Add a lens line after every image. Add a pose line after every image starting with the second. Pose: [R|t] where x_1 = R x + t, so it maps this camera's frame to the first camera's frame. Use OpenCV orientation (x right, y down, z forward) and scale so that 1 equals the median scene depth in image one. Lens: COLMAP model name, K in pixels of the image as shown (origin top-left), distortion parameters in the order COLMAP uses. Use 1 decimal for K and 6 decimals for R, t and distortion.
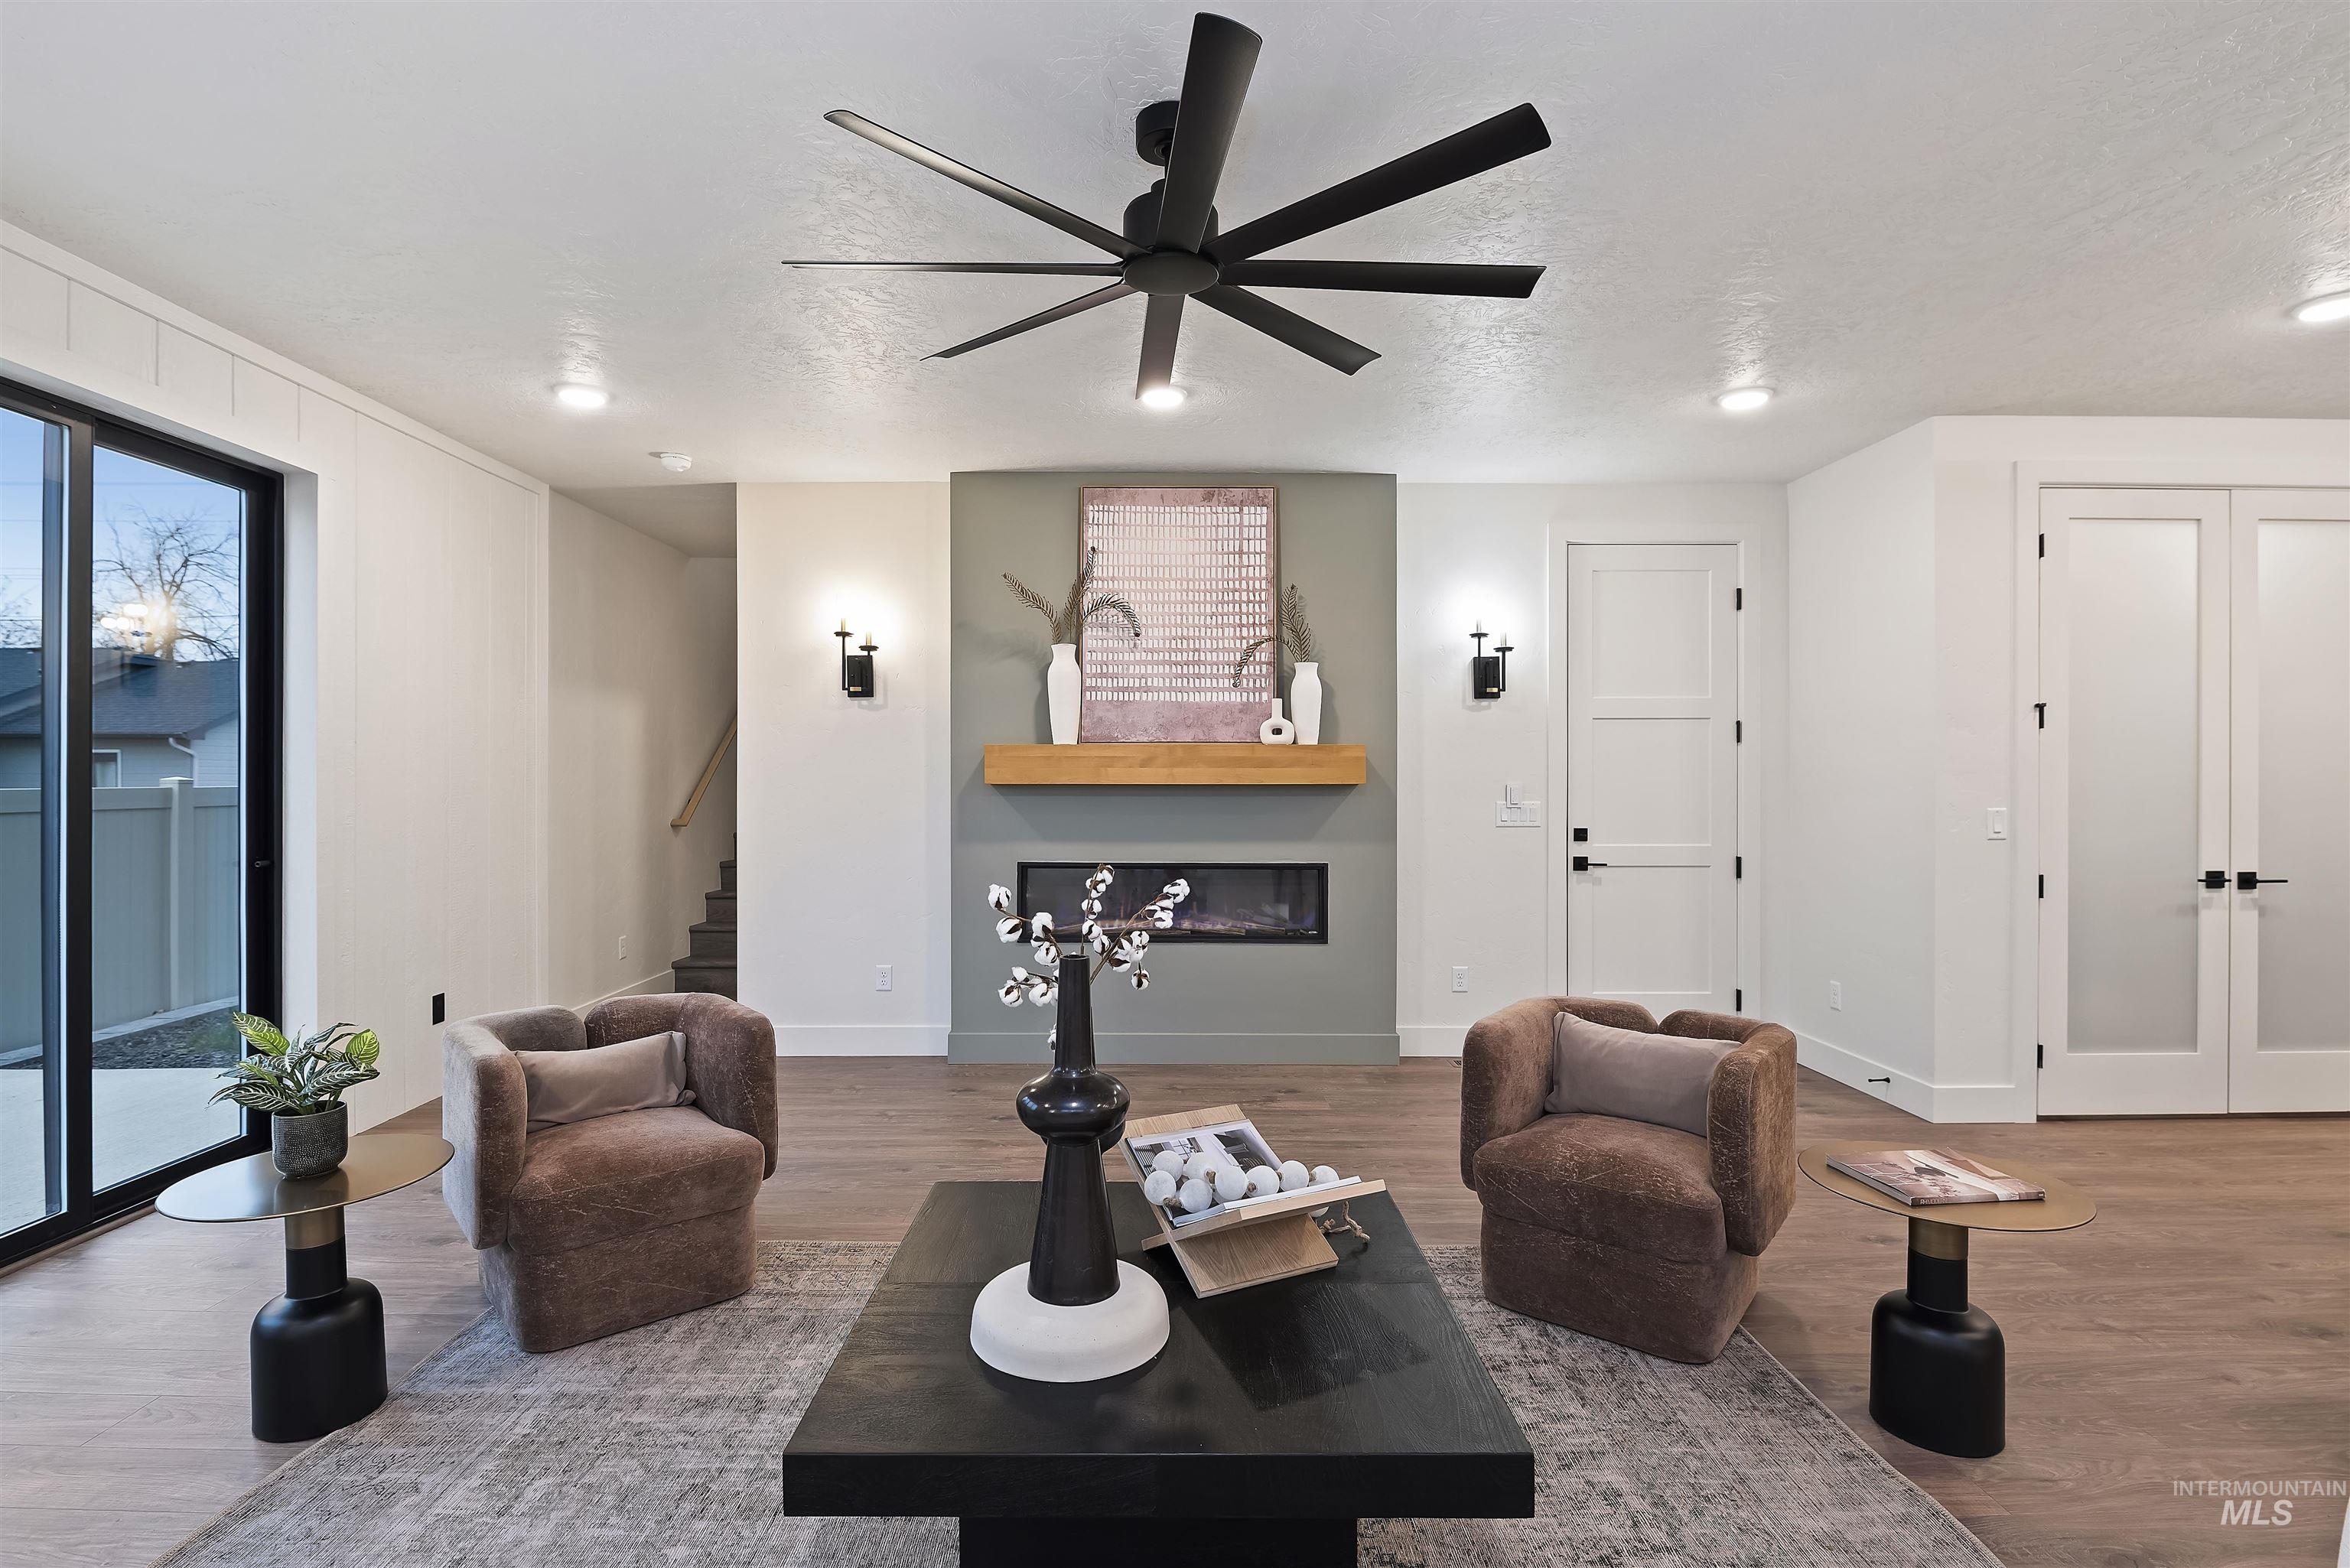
lens RADIAL K [[1107.8, 0, 1158.1], [0, 1107.8, 773.2], [0, 0, 1]] dist [-0.000329, -0.005903]
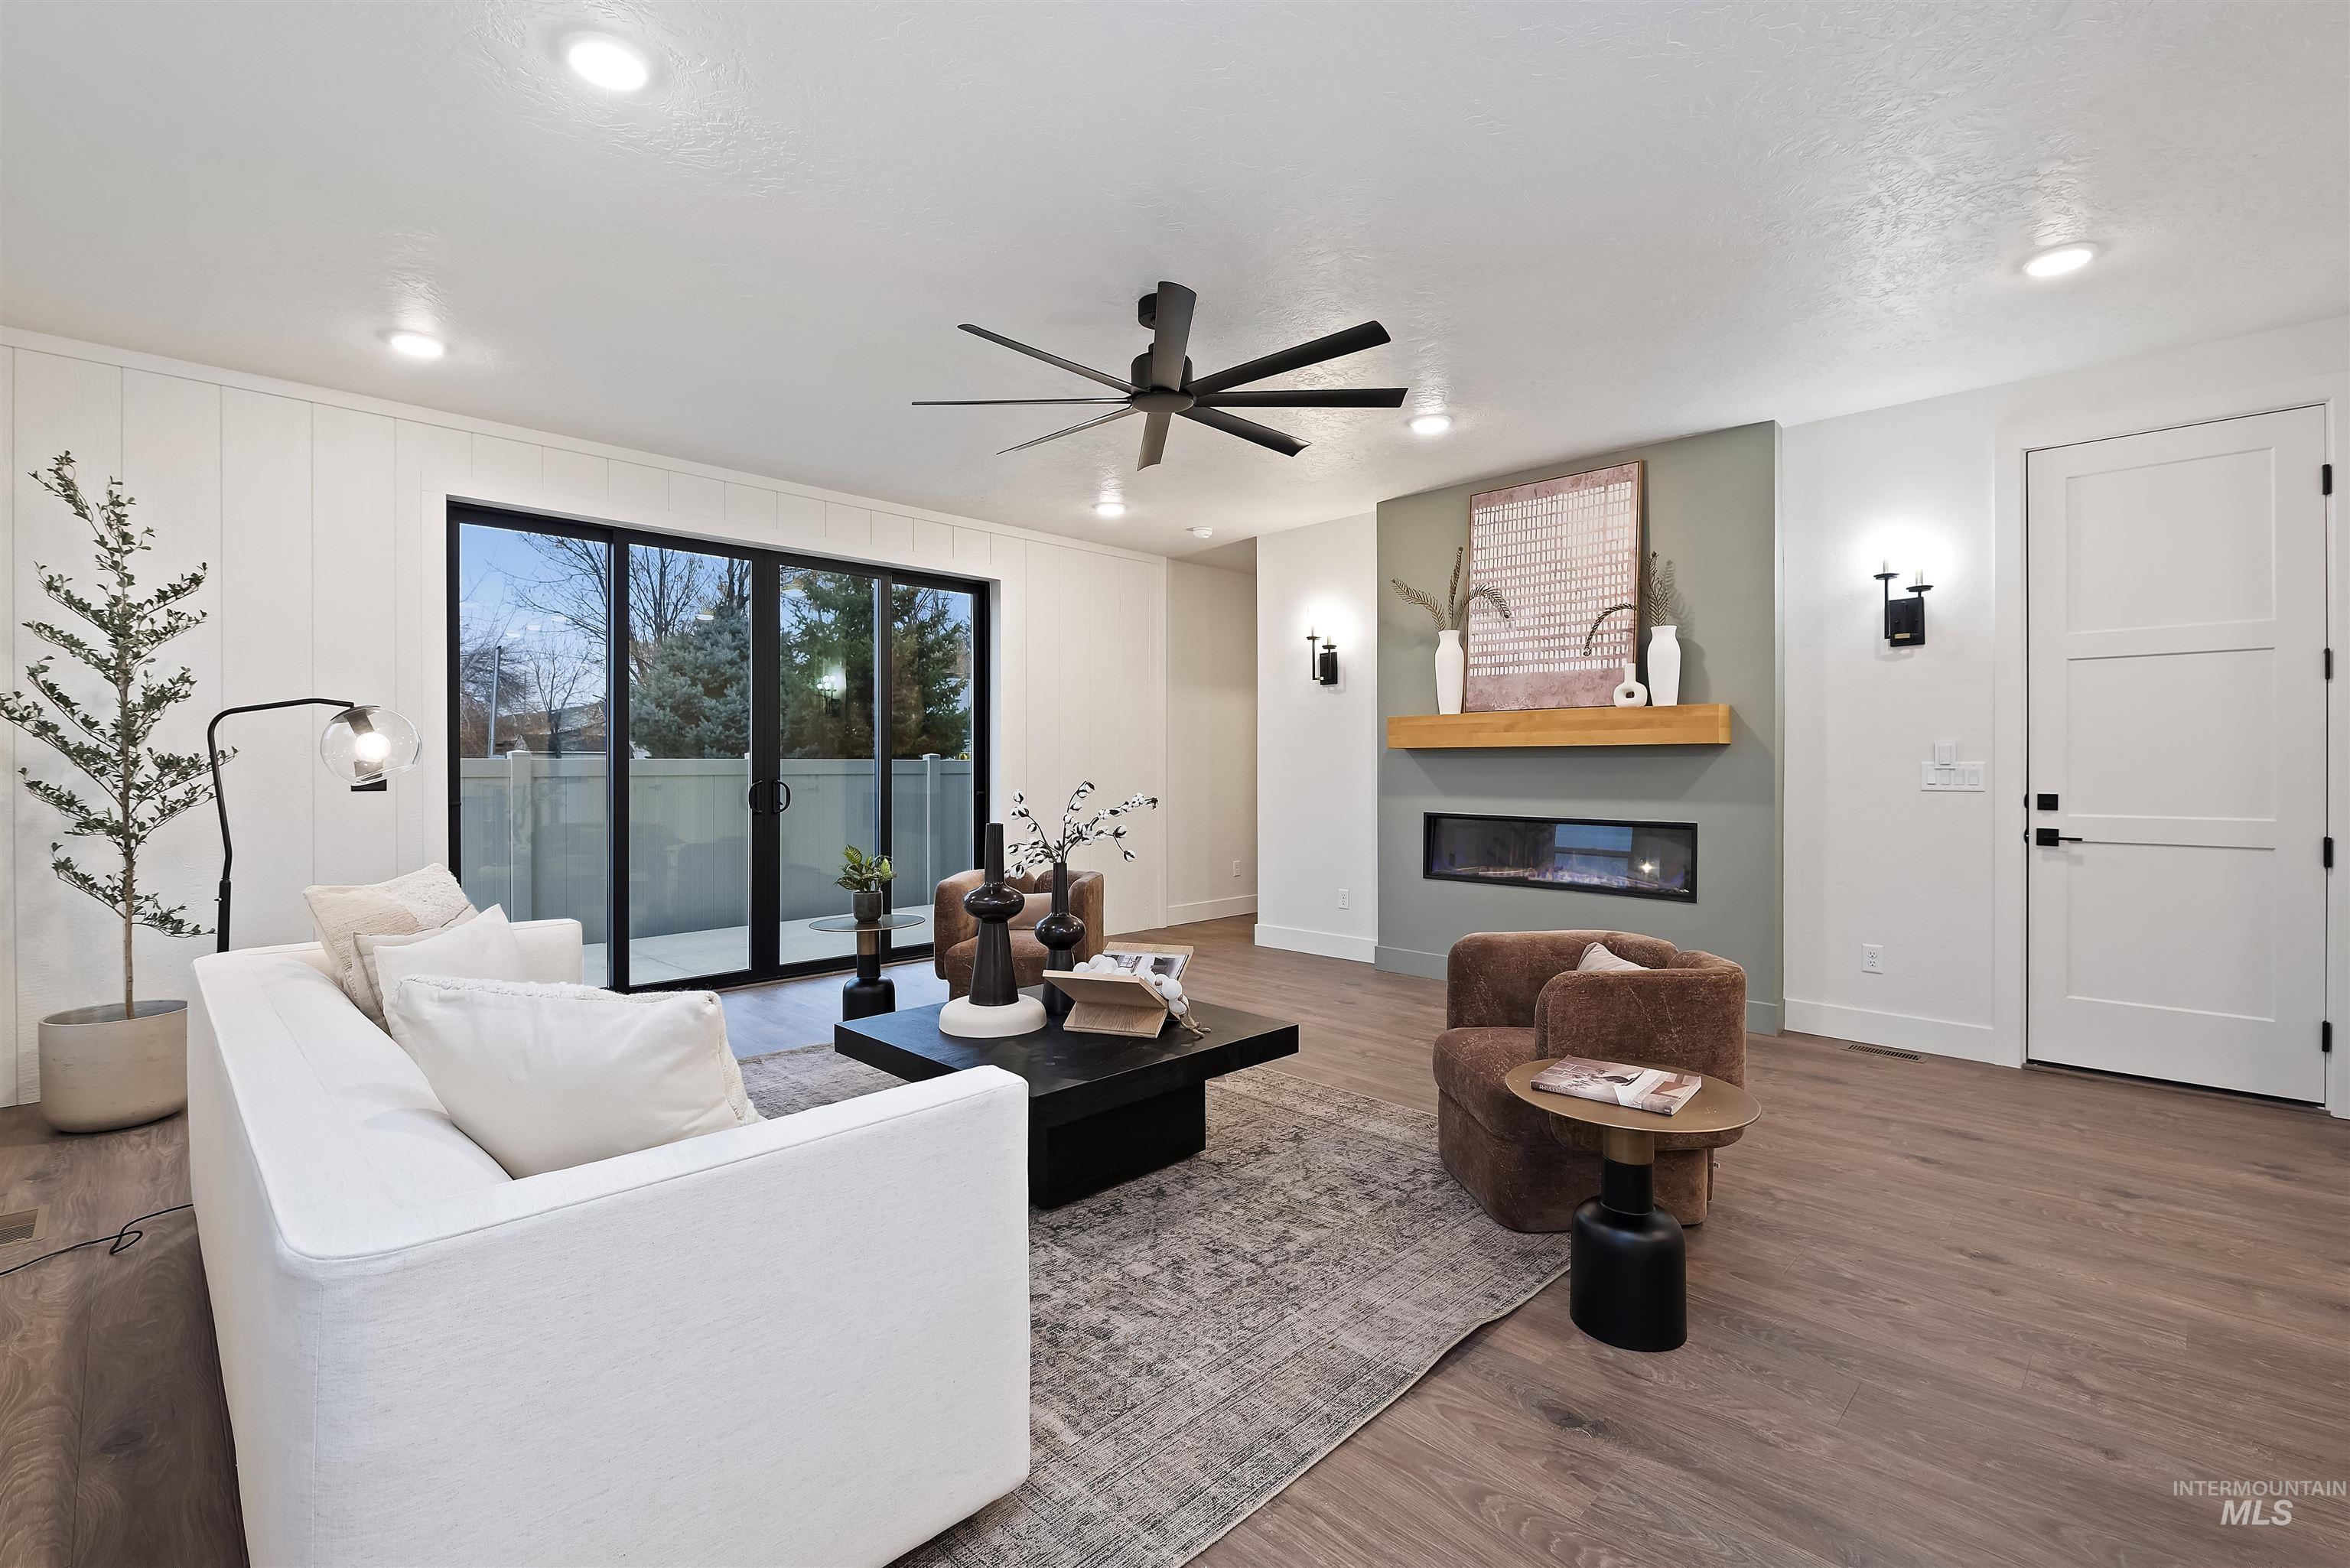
lens RADIAL K [[1033.1, 0, 1167.3], [0, 1033.1, 763.1], [0, 0, 1]] dist [0.009446, -0.012004]
pose [[0.705380, -0.002651, -0.708824, 0.486693], [0.004797, 0.999988, 0.001034, 0.023663], [0.708813, -0.004129, 0.705385, -0.003105]]
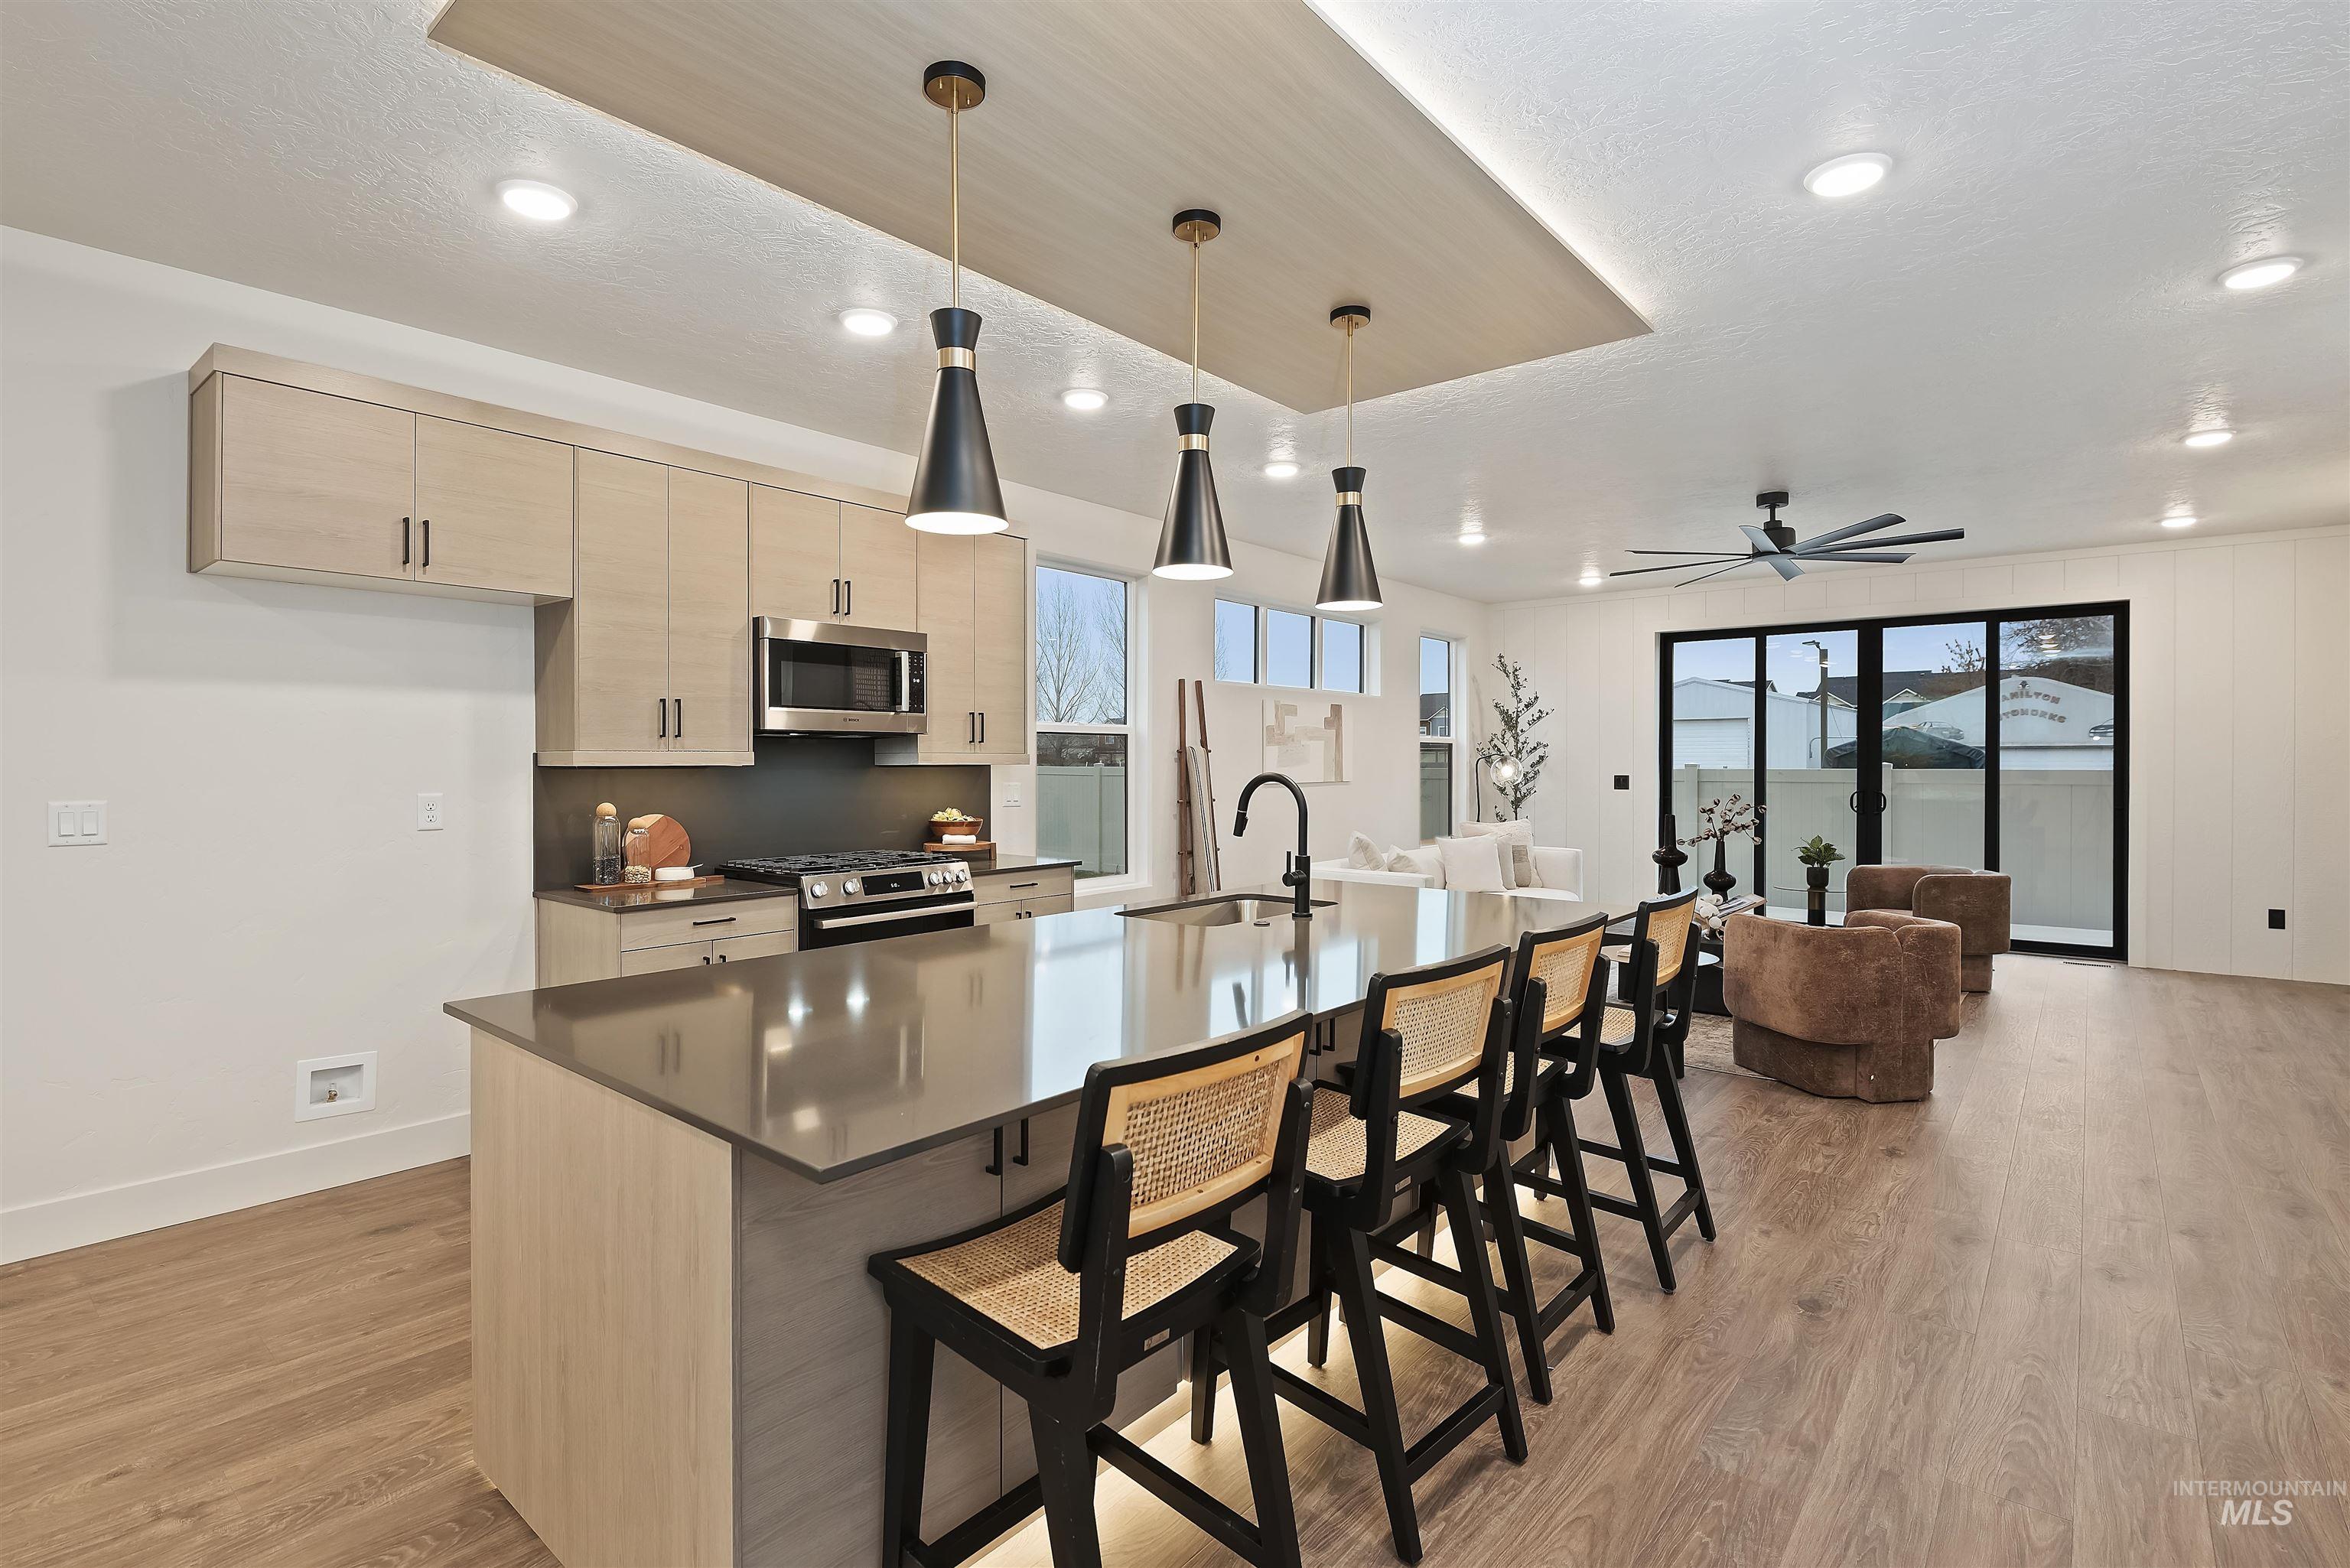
lens RADIAL K [[1107.8, 0, 1158.1], [0, 1107.8, 773.2], [0, 0, 1]] dist [-0.000329, -0.005903]
pose [[-0.650417, 0.006882, -0.759546, 1.295516], [0.001820, 0.999970, 0.007502, 0.003160], [0.759575, 0.003498, -0.650410, 0.735985]]
